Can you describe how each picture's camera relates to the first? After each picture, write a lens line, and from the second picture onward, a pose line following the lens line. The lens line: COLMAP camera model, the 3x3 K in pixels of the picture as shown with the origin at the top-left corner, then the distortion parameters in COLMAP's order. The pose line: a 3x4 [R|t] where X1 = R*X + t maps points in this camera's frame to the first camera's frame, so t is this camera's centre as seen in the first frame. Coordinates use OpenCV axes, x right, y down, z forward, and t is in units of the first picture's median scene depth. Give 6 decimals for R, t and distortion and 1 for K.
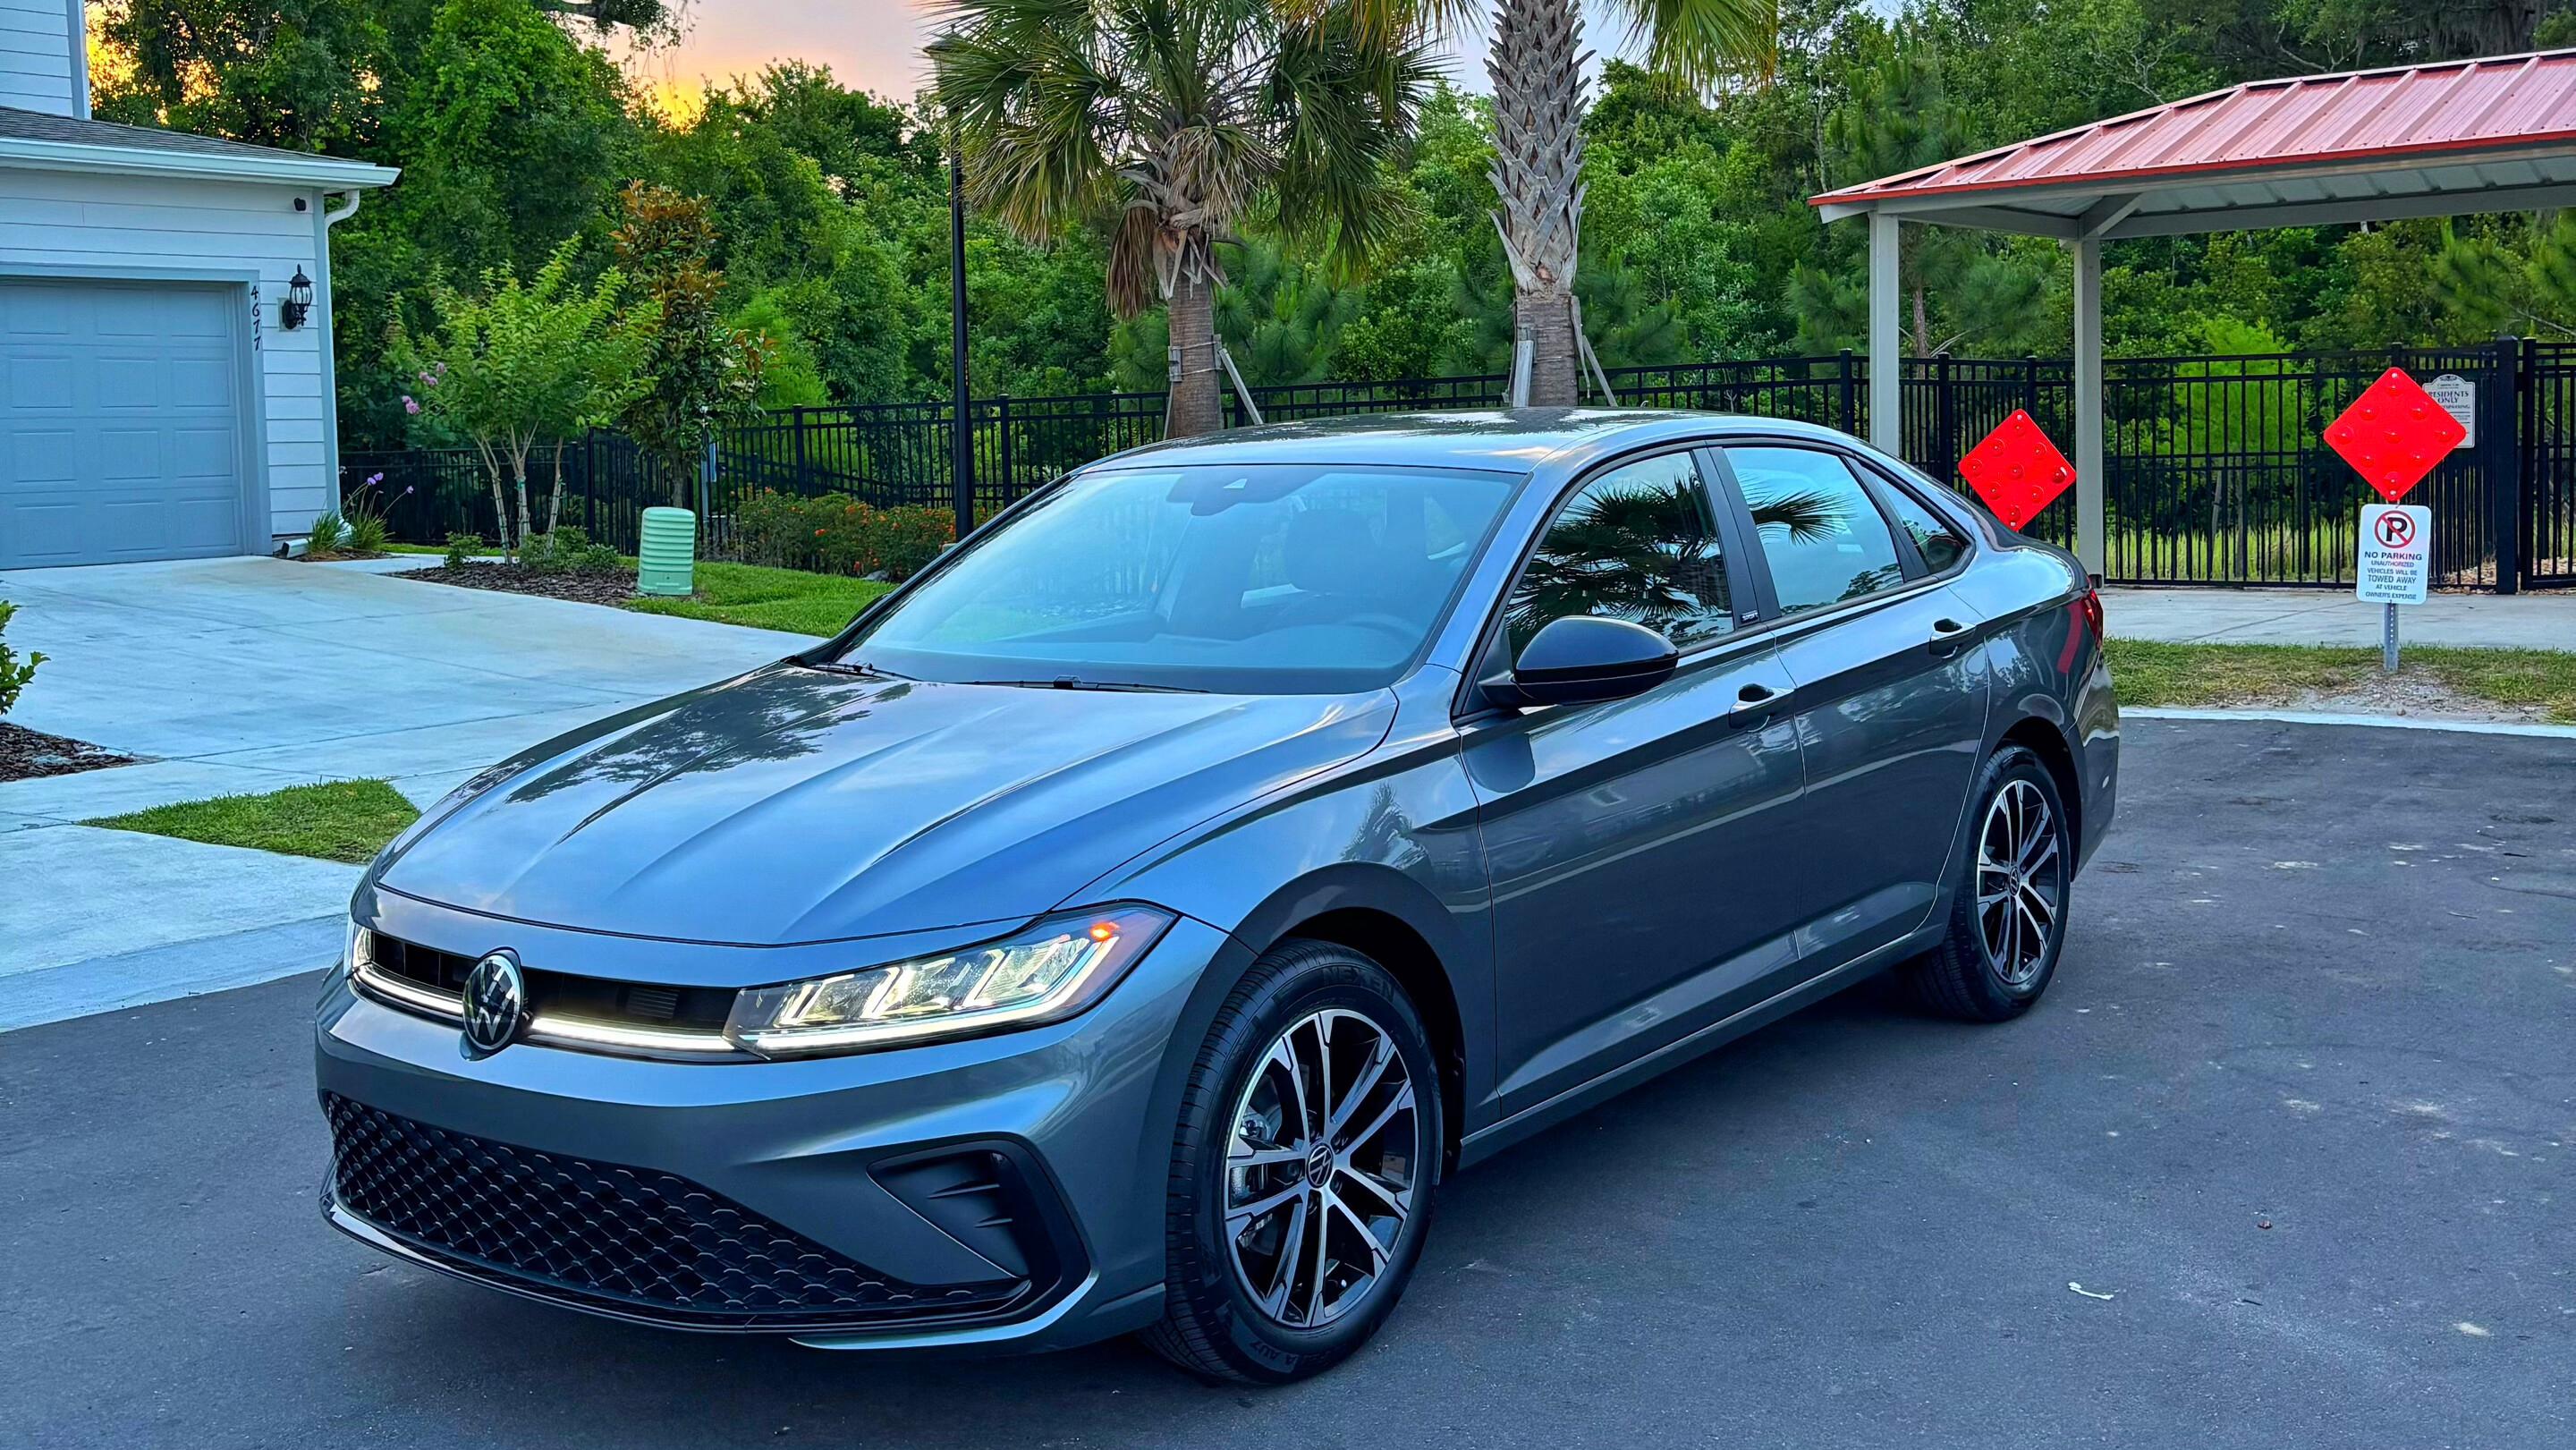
lens RADIAL K [[3229.7, 0, 1226.8], [0, 3229.7, 723.9], [0, 0, 1]] dist [0.268343, -0.802366]
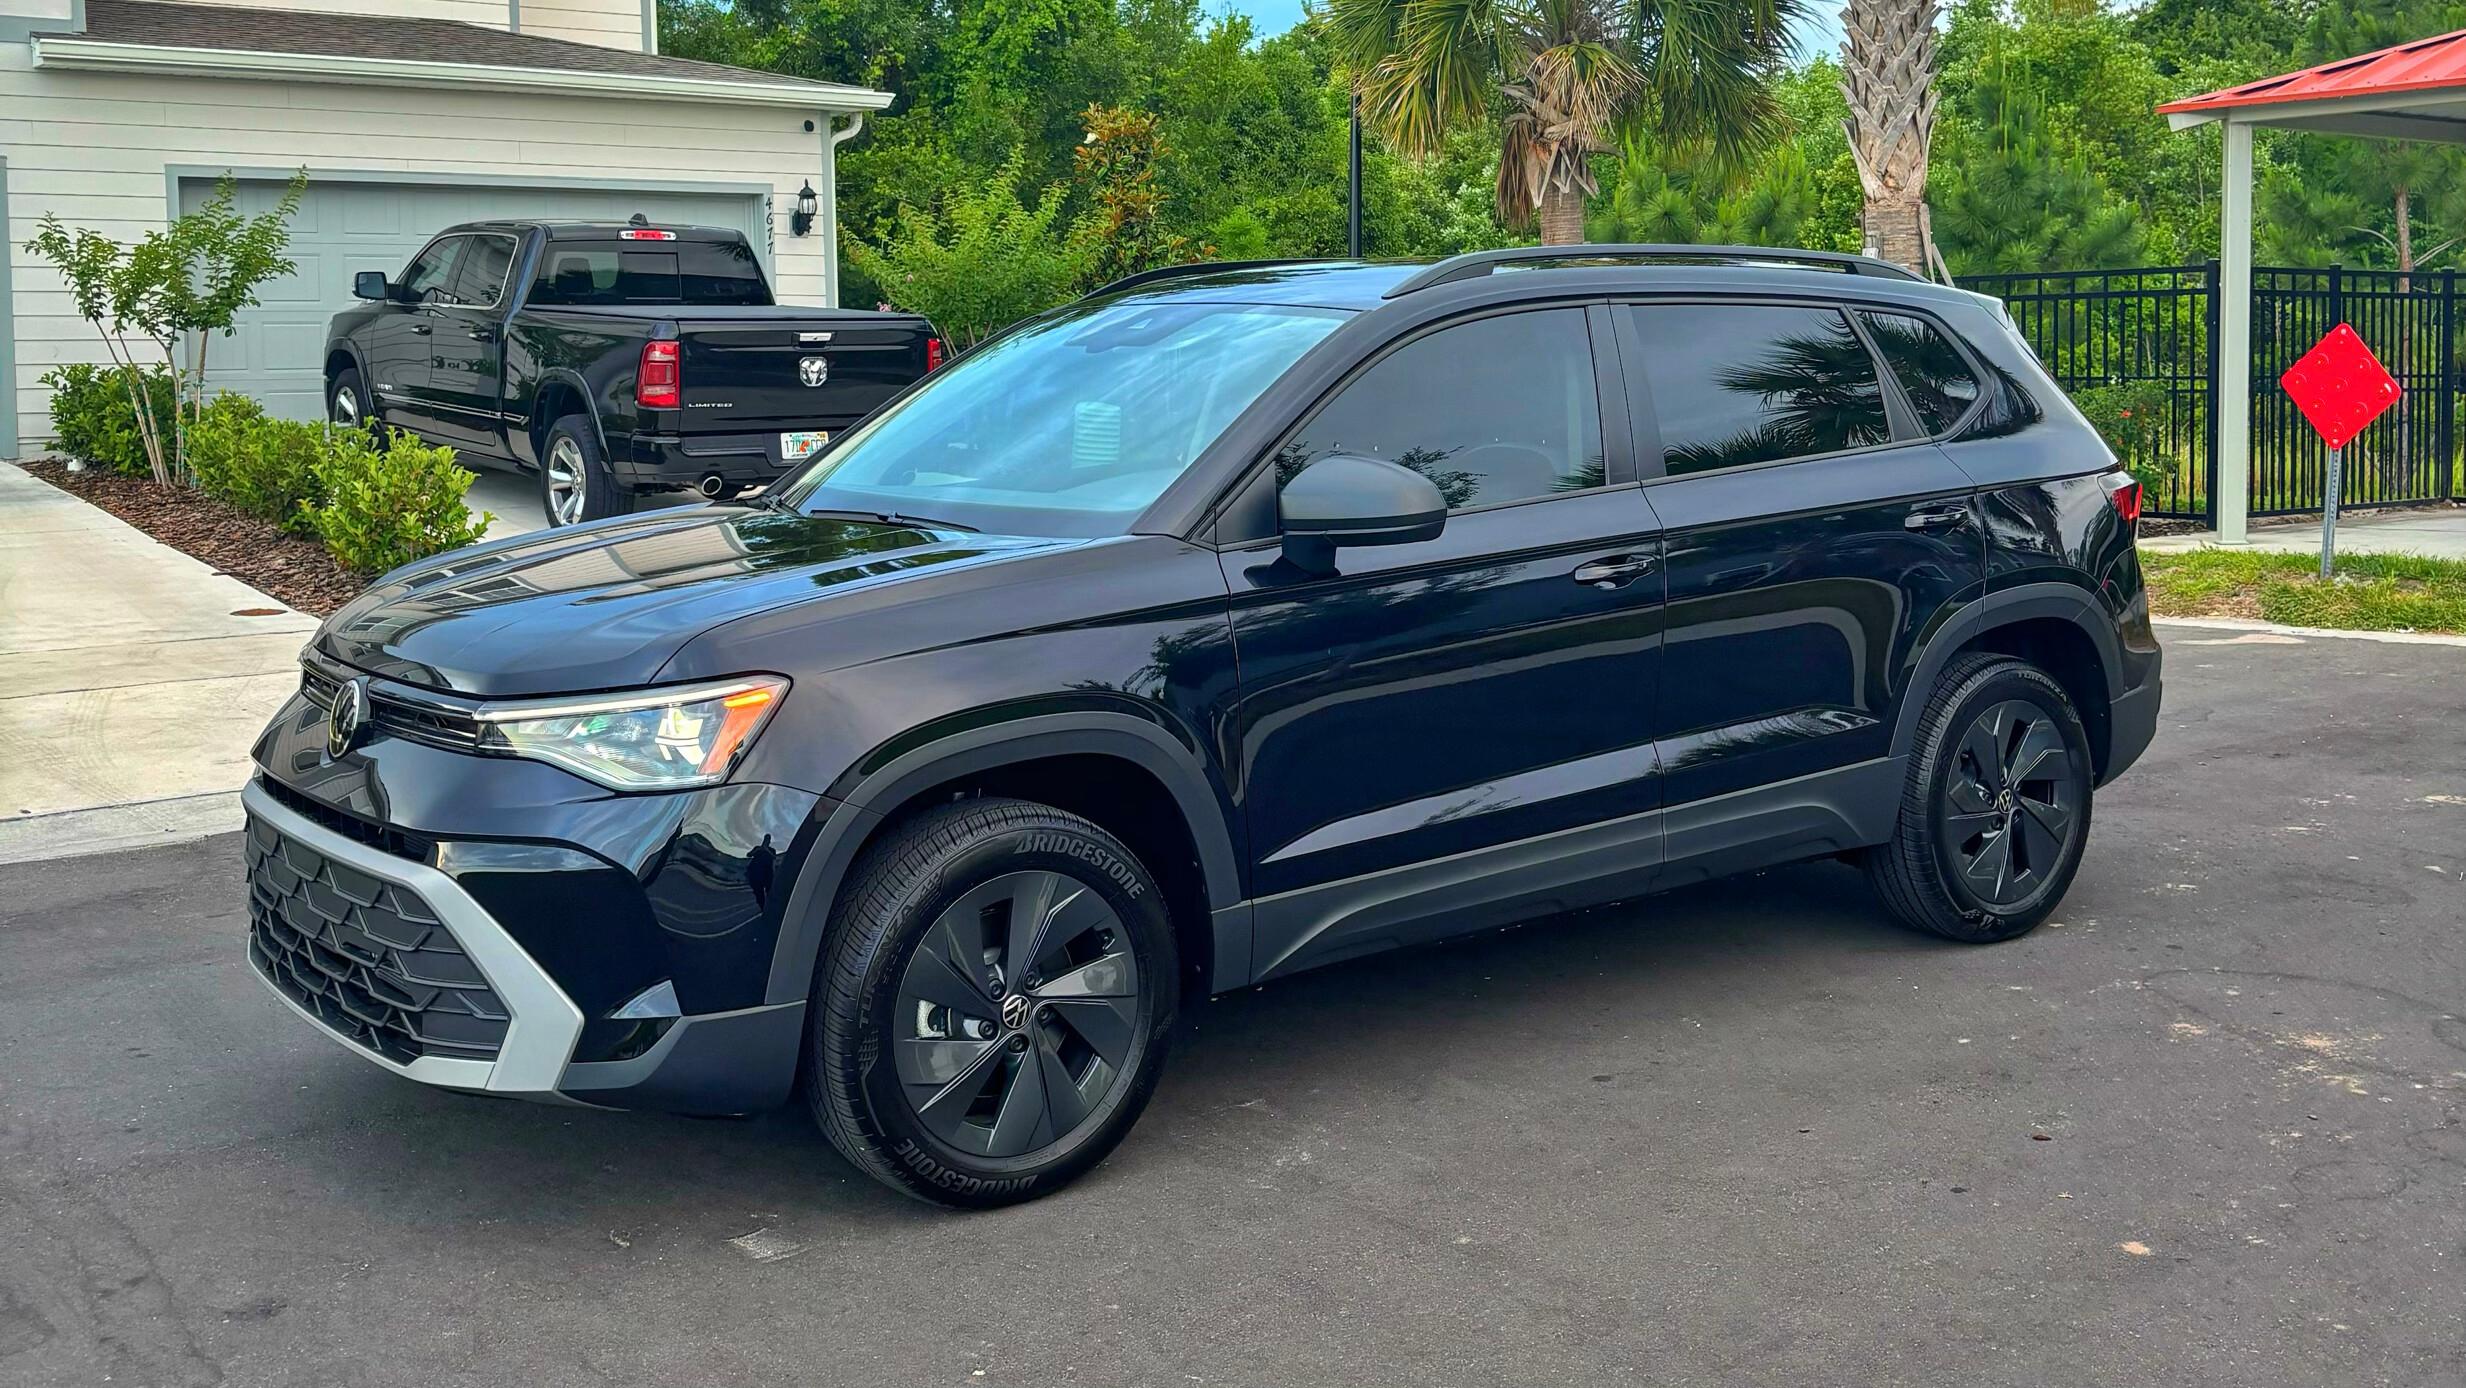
lens RADIAL K [[3091.7, 0, 1174.4], [0, 3091.7, 693.0], [0, 0, 1]] dist [0.268343, -0.802366]
pose [[0.953375, 0.050225, -0.297579, 0.177605], [-0.041703, 0.998520, 0.034922, -0.004140], [0.298893, -0.020884, 0.954058, -0.003883]]
